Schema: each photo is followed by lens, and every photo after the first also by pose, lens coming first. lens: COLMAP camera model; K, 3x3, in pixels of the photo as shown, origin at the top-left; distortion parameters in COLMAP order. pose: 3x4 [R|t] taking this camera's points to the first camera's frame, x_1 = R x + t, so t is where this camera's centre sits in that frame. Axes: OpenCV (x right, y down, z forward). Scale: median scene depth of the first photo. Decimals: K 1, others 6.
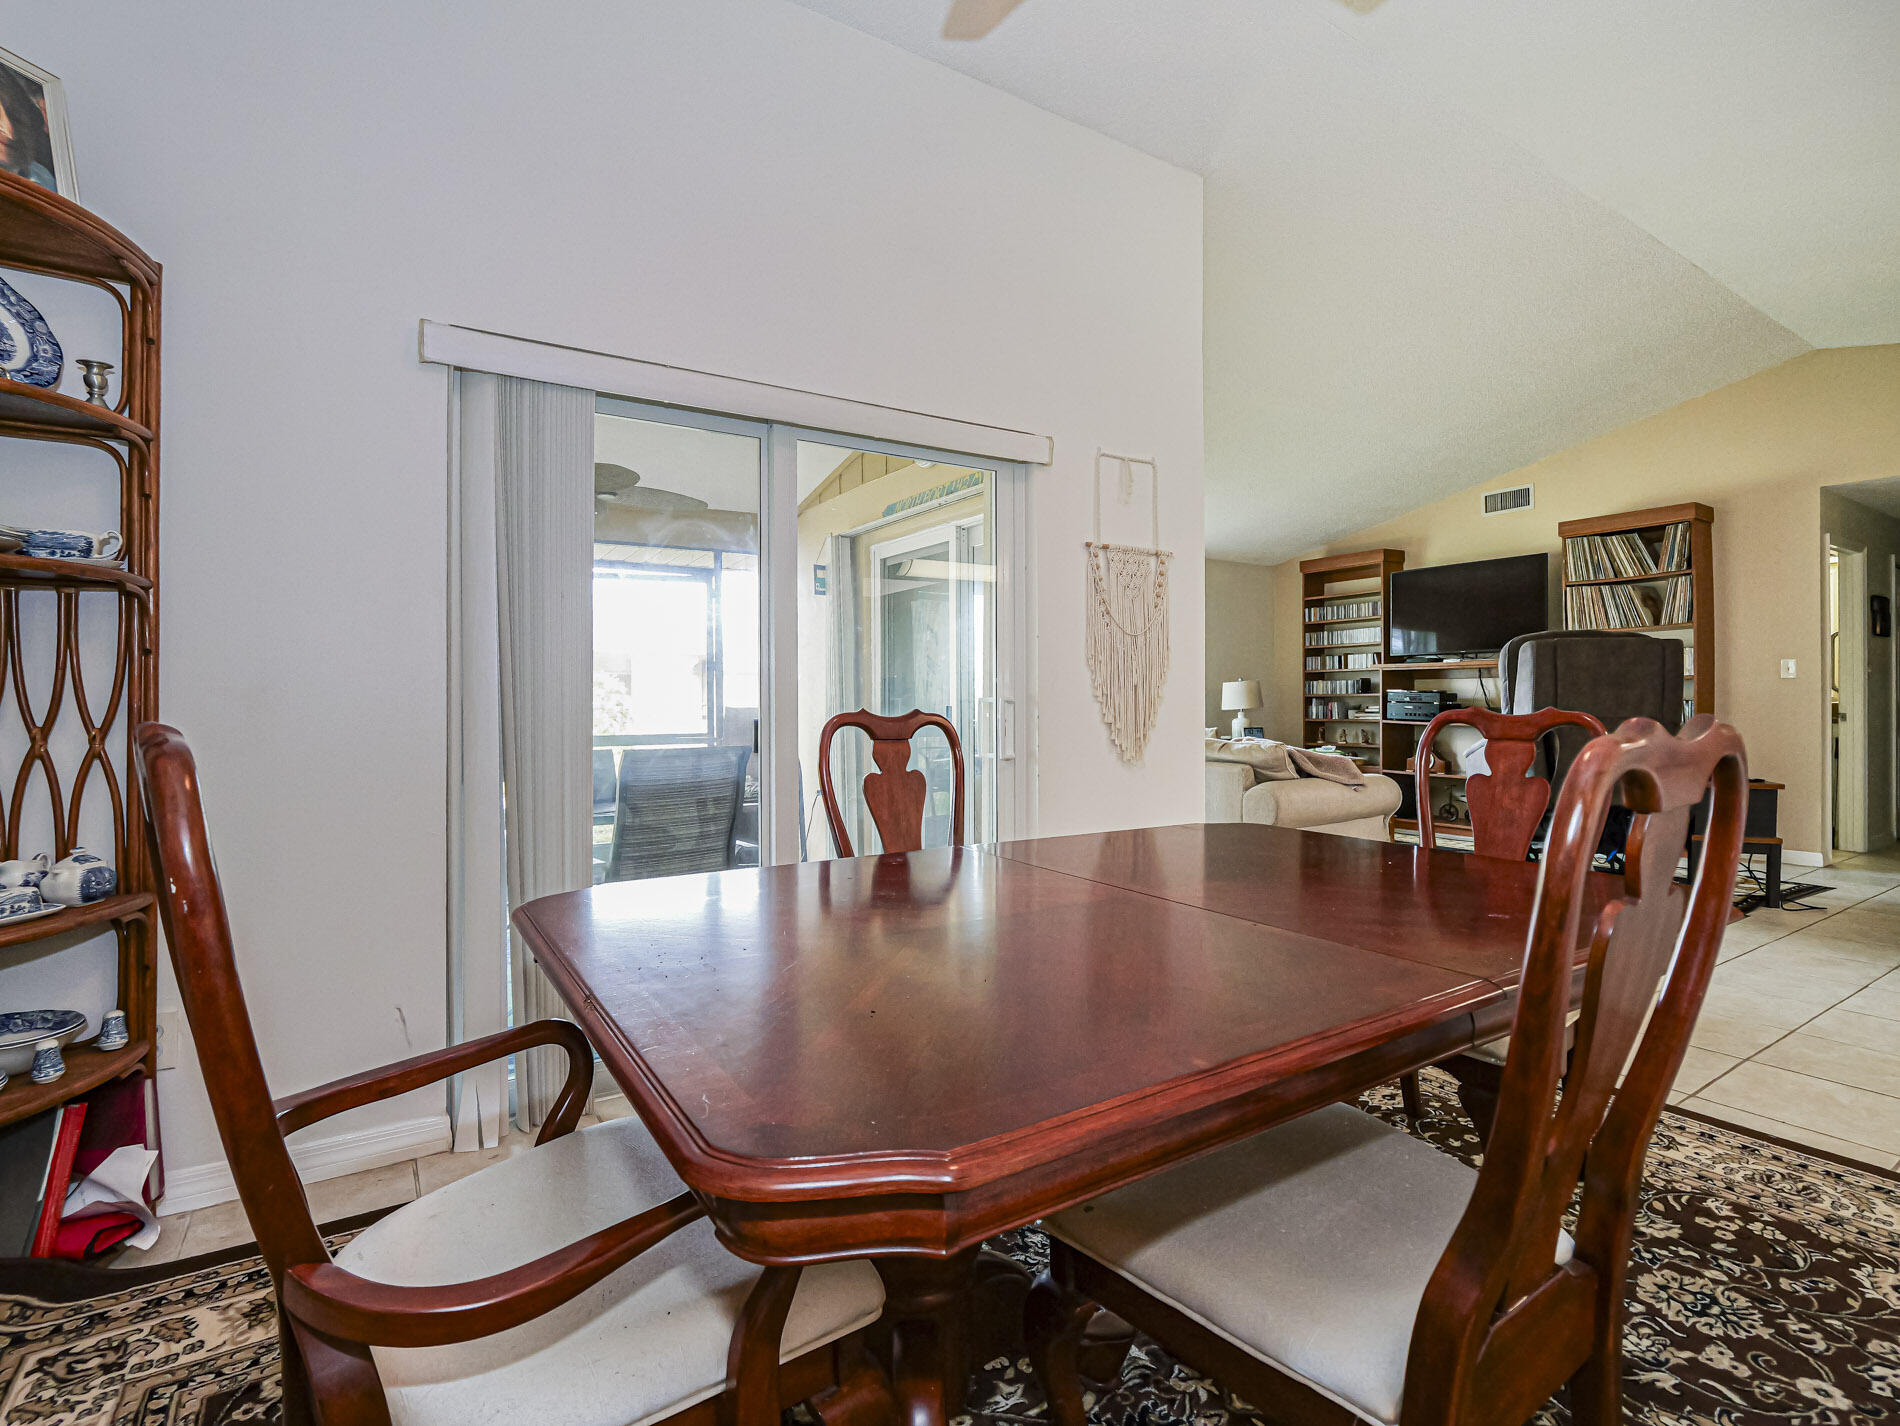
lens RADIAL K [[936.3, 0, 960.4], [0, 936.3, 709.0], [0, 0, 1]] dist [-0.004618, -0.003050]
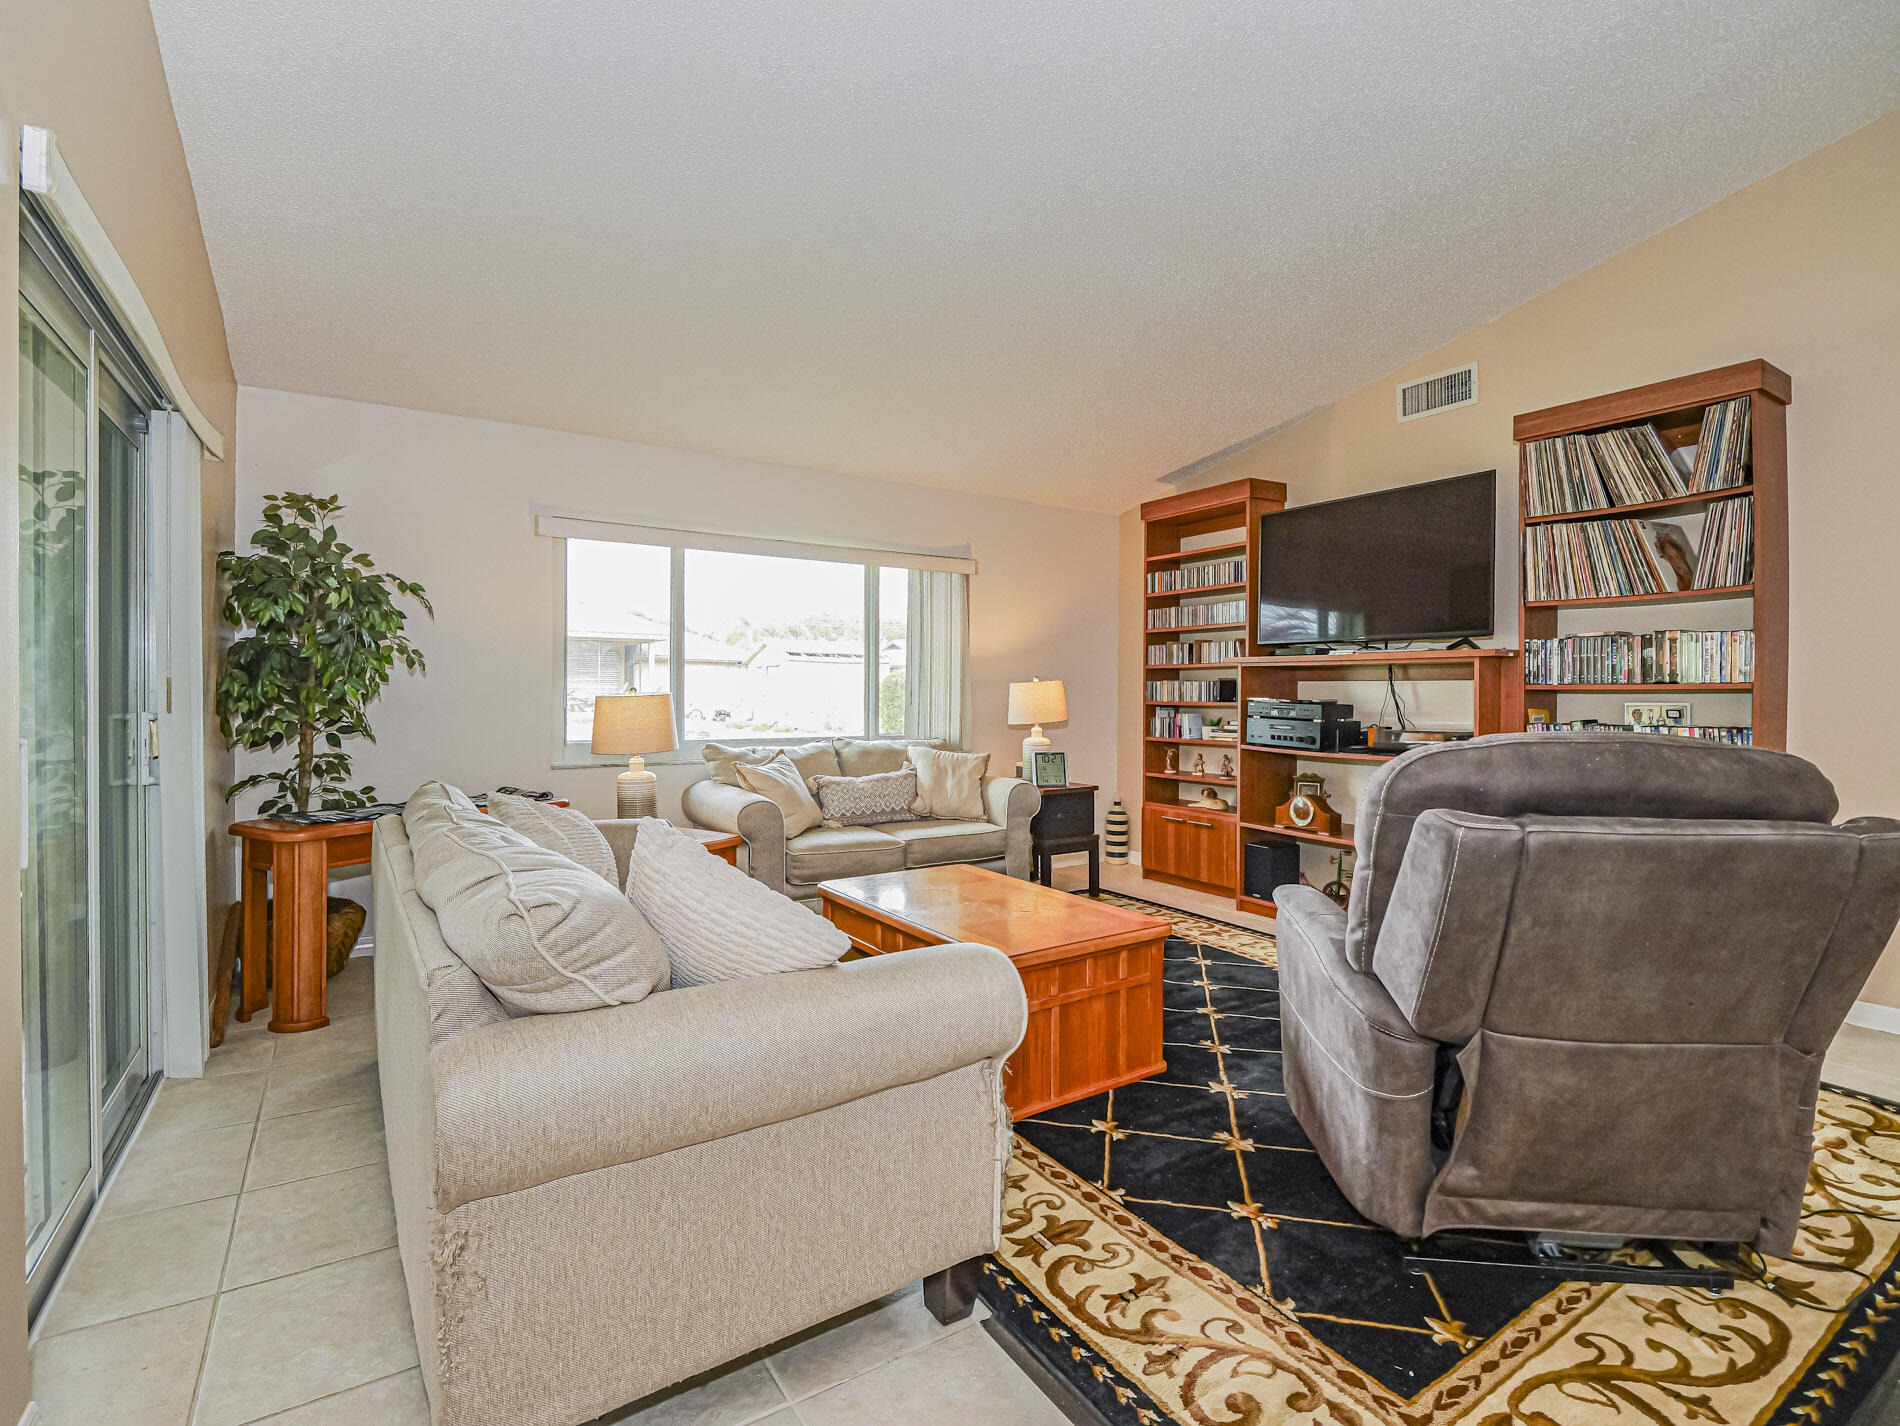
lens RADIAL K [[936.3, 0, 943.5], [0, 936.3, 706.8], [0, 0, 1]] dist [-0.004618, -0.003050]
pose [[0.999900, 0.006266, -0.012647, 0.248488], [-0.006122, 0.999916, 0.011394, -0.019282], [0.012717, -0.011315, 0.999855, 0.348234]]
